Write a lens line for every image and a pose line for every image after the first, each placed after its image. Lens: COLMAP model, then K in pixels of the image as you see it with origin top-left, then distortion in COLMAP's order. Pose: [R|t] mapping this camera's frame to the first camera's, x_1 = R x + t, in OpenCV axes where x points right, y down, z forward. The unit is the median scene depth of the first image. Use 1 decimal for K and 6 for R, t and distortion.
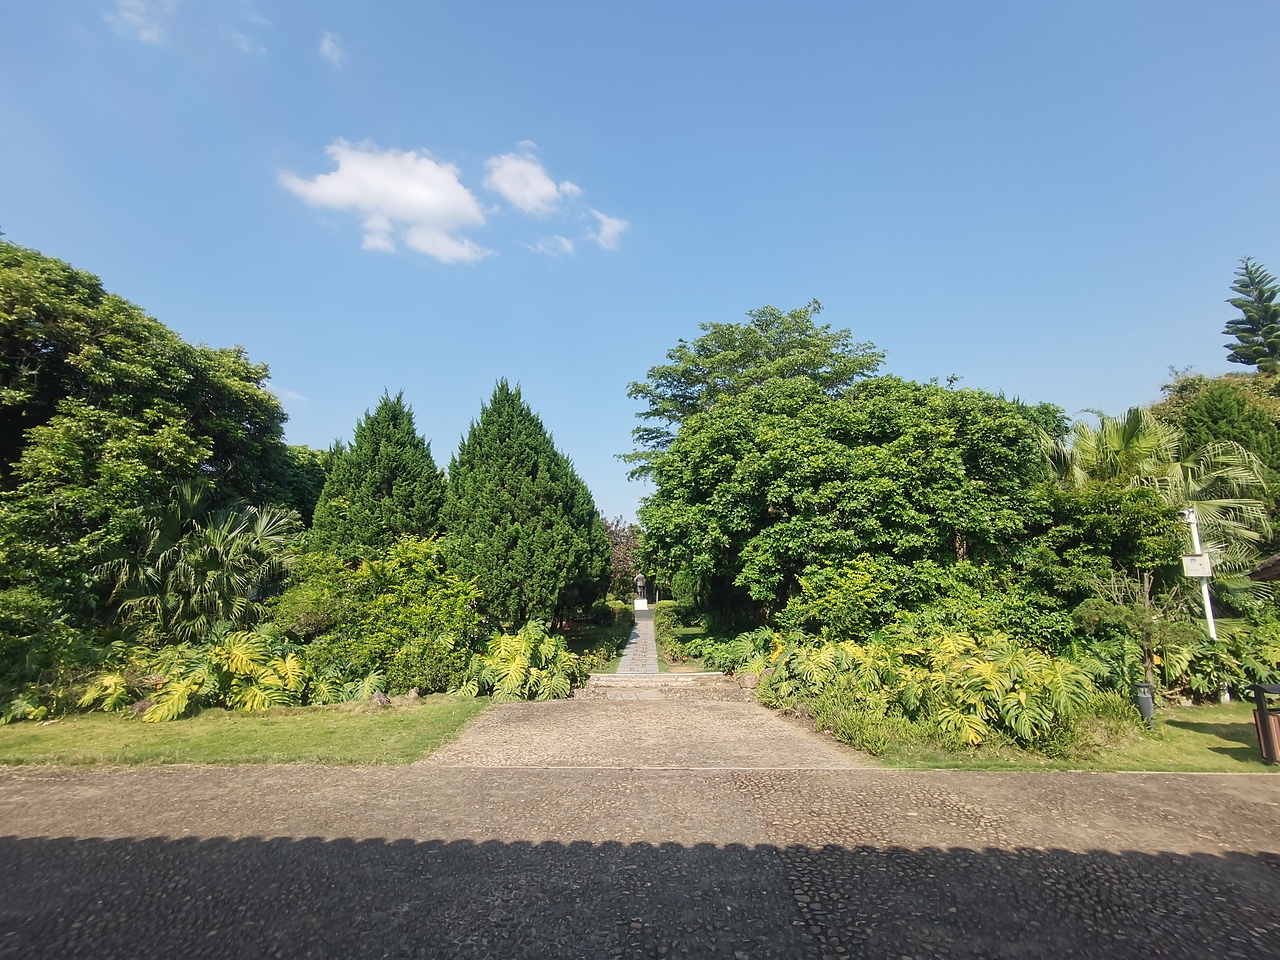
lens RADIAL K [[612.8, 0, 640.0], [0, 612.8, 480.0], [0, 0, 1]] dist [-0.035236, 0.029450]
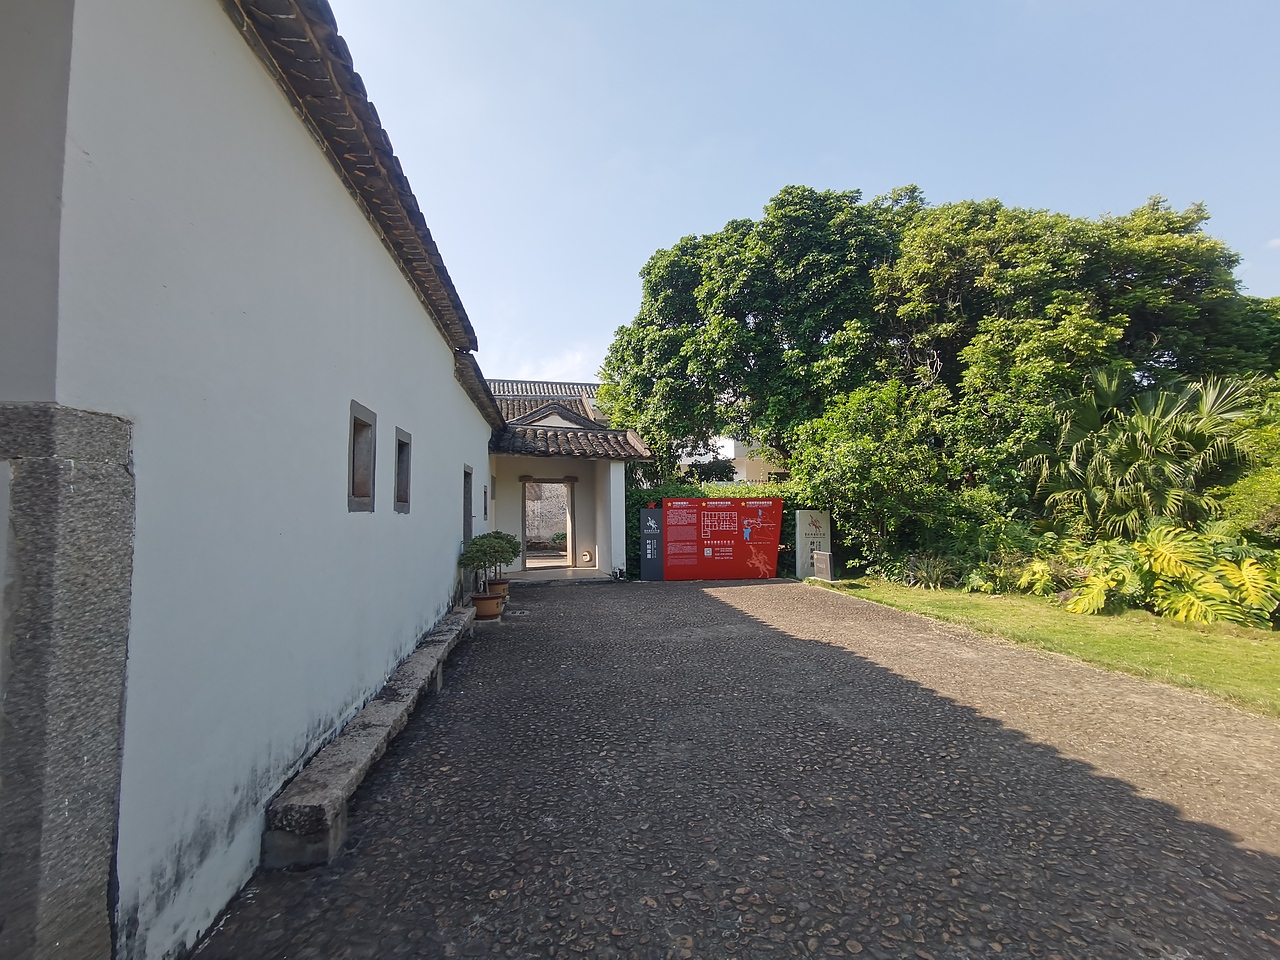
lens RADIAL K [[612.8, 0, 640.0], [0, 612.8, 480.0], [0, 0, 1]] dist [-0.035236, 0.029450]
pose [[0.173530, -0.042405, -0.983915, 0.034532], [0.184598, 0.982765, -0.009799, 0.061007], [0.967373, -0.179928, 0.178367, 0.164519]]
